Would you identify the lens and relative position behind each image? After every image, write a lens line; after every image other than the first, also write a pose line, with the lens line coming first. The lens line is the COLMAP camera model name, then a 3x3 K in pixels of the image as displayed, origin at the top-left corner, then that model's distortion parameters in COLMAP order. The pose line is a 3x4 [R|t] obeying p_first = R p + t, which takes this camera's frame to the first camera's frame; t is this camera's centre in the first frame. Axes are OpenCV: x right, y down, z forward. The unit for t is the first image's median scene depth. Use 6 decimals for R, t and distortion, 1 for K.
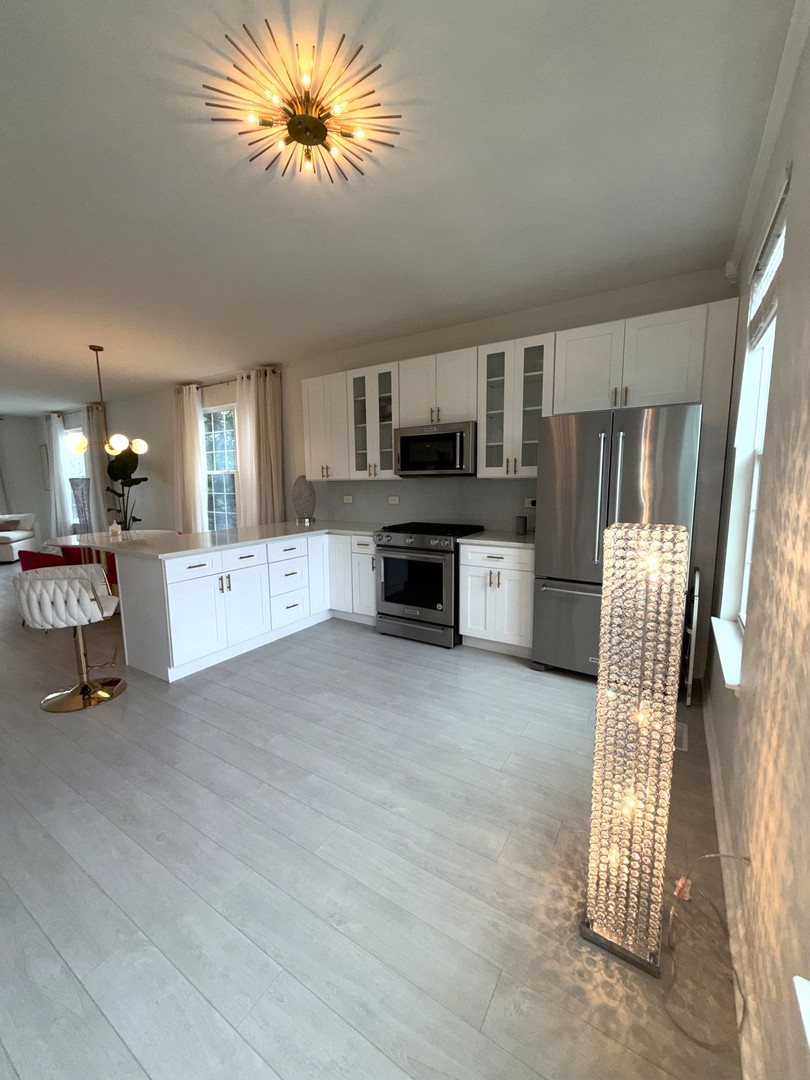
lens RADIAL K [[429.3, 0, 406.2], [0, 429.3, 538.6], [0, 0, 1]] dist [-0.014569, 0.000064]
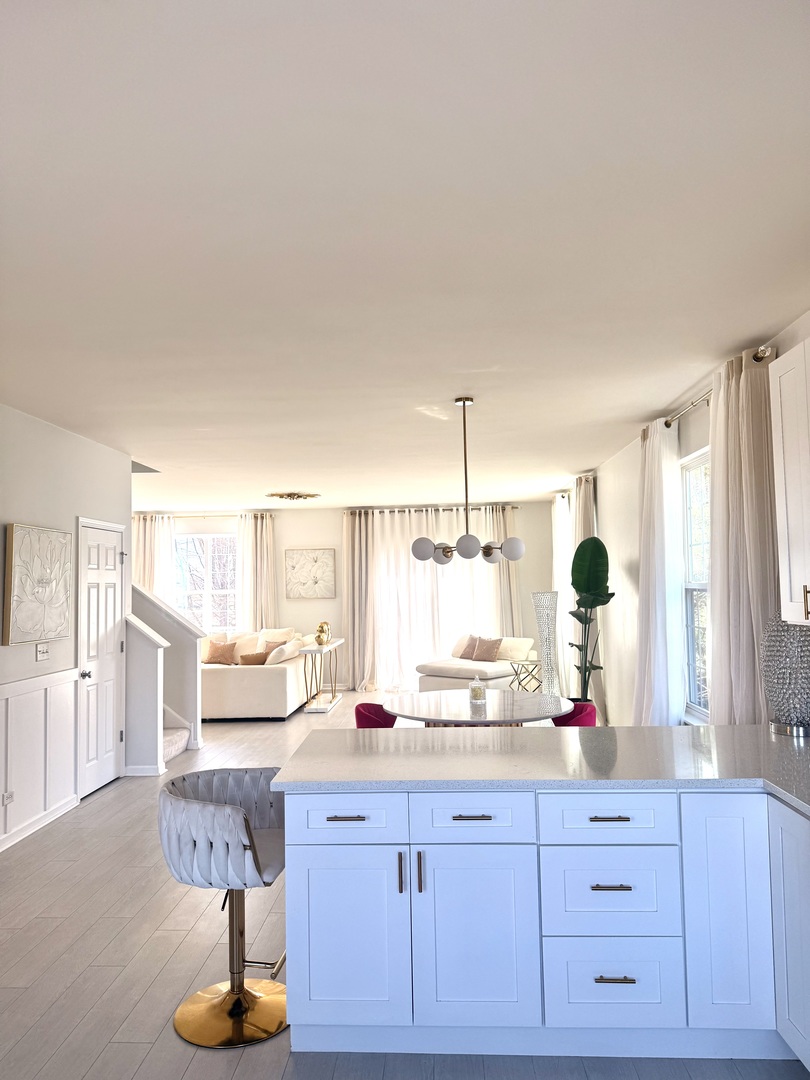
lens RADIAL K [[755.7, 0, 400.9], [0, 755.7, 545.7], [0, 0, 1]] dist [0.072265, -0.097780]
pose [[0.485060, -0.041637, -0.873489, 0.240454], [-0.103220, 0.989157, -0.104470, -0.125995], [0.868368, 0.140836, 0.475503, 0.498577]]
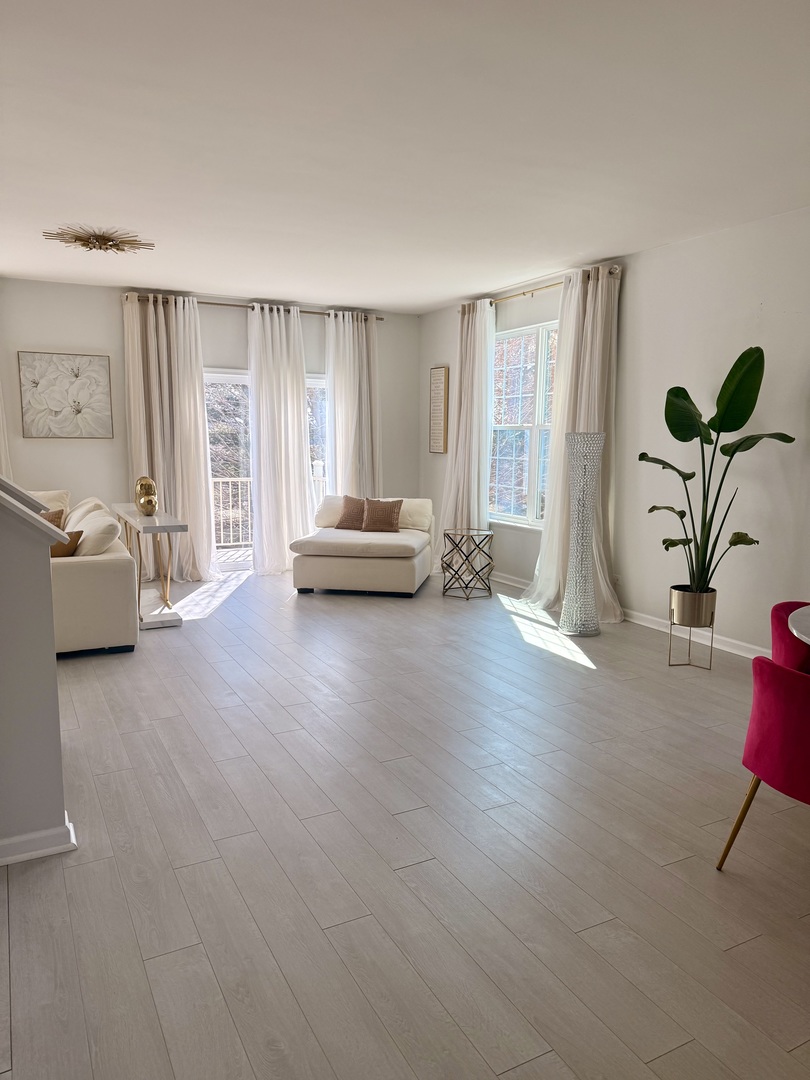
lens RADIAL K [[755.7, 0, 400.1], [0, 755.7, 540.9], [0, 0, 1]] dist [0.072265, -0.097780]
pose [[0.867173, 0.089969, -0.489813, -1.016815], [-0.085242, 0.995846, 0.032003, -0.072422], [0.490658, 0.014001, 0.871240, 0.436593]]
